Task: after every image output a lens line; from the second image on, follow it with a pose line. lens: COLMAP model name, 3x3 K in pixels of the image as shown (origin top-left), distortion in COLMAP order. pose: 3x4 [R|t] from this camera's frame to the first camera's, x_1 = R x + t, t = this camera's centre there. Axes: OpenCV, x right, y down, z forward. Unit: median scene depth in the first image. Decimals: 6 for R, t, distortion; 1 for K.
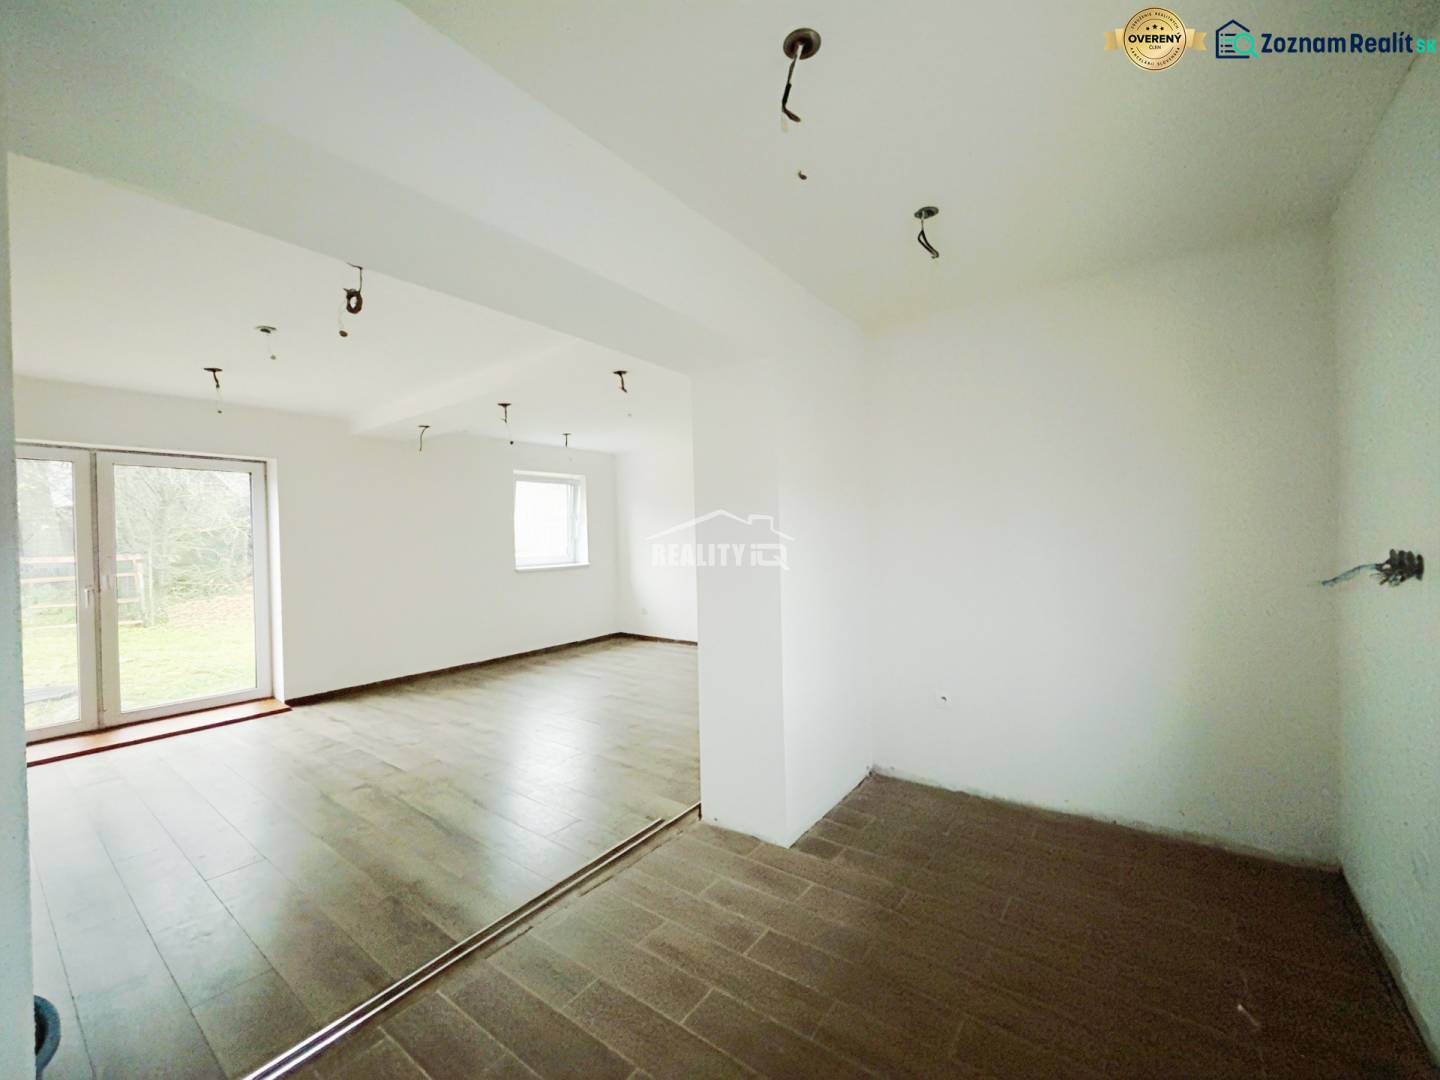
lens RADIAL K [[580.8, 0, 720.0], [0, 580.8, 540.0], [0, 0, 1]] dist [-0.061342, -0.000101]
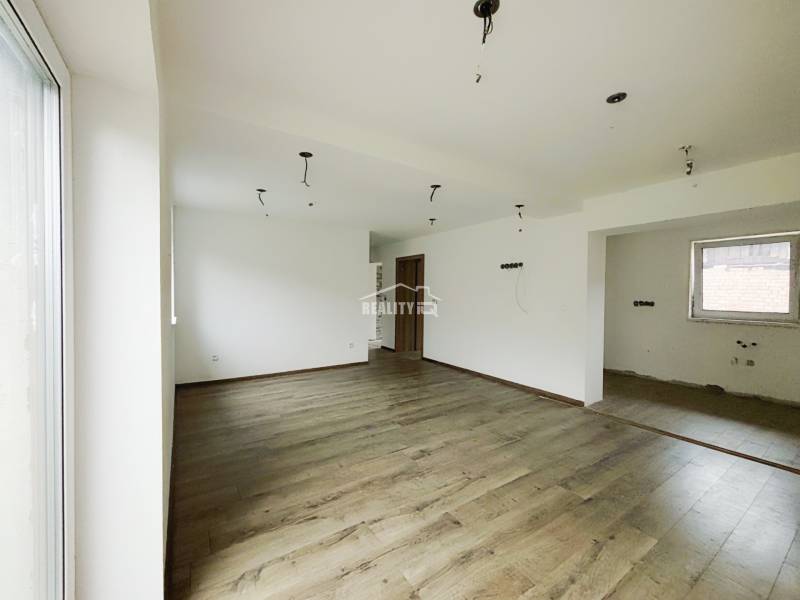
lens RADIAL K [[322.7, 0, 400.0], [0, 322.7, 300.0], [0, 0, 1]] dist [-0.061342, -0.000101]
pose [[0.356917, 0.030727, 0.933631, -0.906387], [-0.015817, 0.999514, -0.026849, 0.030359], [-0.934002, -0.005184, 0.357229, 0.694029]]
